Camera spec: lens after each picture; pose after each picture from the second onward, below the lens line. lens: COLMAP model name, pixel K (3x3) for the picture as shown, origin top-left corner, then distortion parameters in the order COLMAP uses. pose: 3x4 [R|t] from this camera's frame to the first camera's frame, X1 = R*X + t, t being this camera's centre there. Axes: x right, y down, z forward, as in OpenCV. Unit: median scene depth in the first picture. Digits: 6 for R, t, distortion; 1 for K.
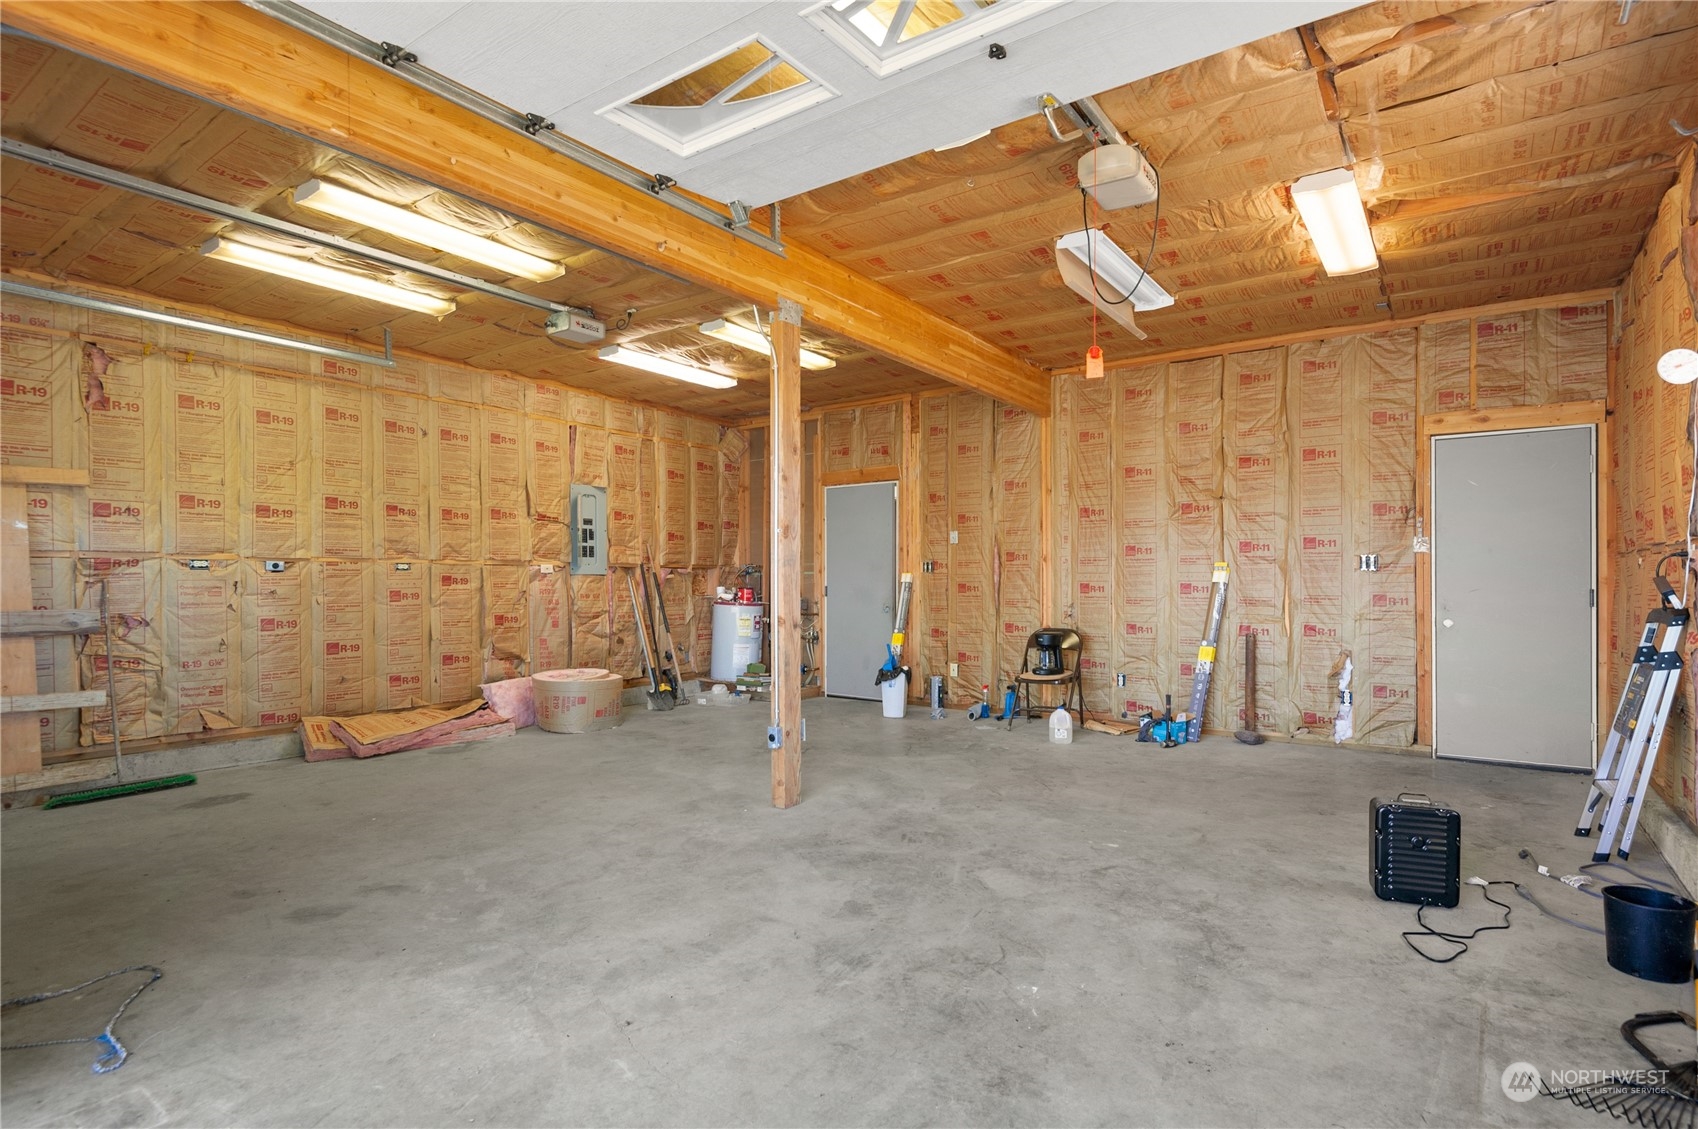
lens RADIAL K [[868.3, 0, 853.2], [0, 868.3, 579.7], [0, 0, 1]] dist [0.021078, -0.001252]
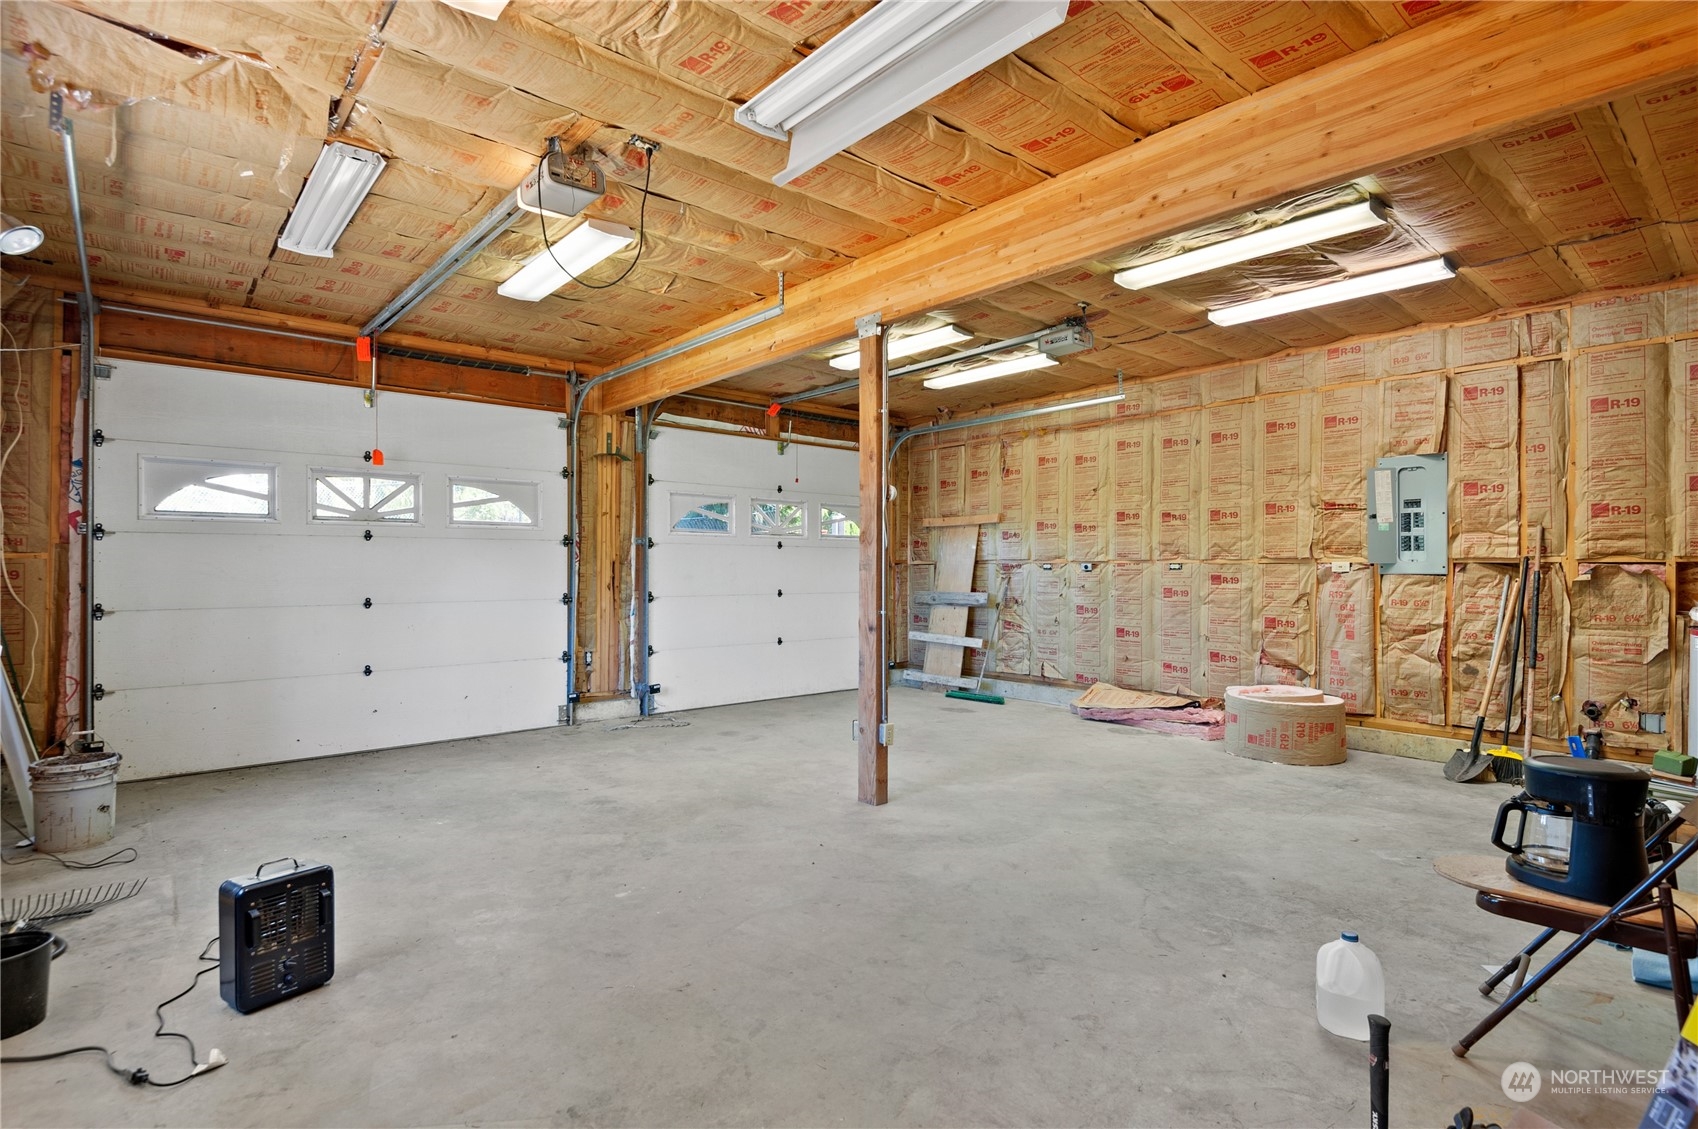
lens RADIAL K [[868.3, 0, 851.6], [0, 868.3, 561.9], [0, 0, 1]] dist [0.021078, -0.001252]
pose [[-0.253676, -0.005586, -0.967273, 0.687516], [-0.000774, 0.999984, -0.005572, -0.014940], [0.967289, -0.000665, -0.253676, 0.914697]]
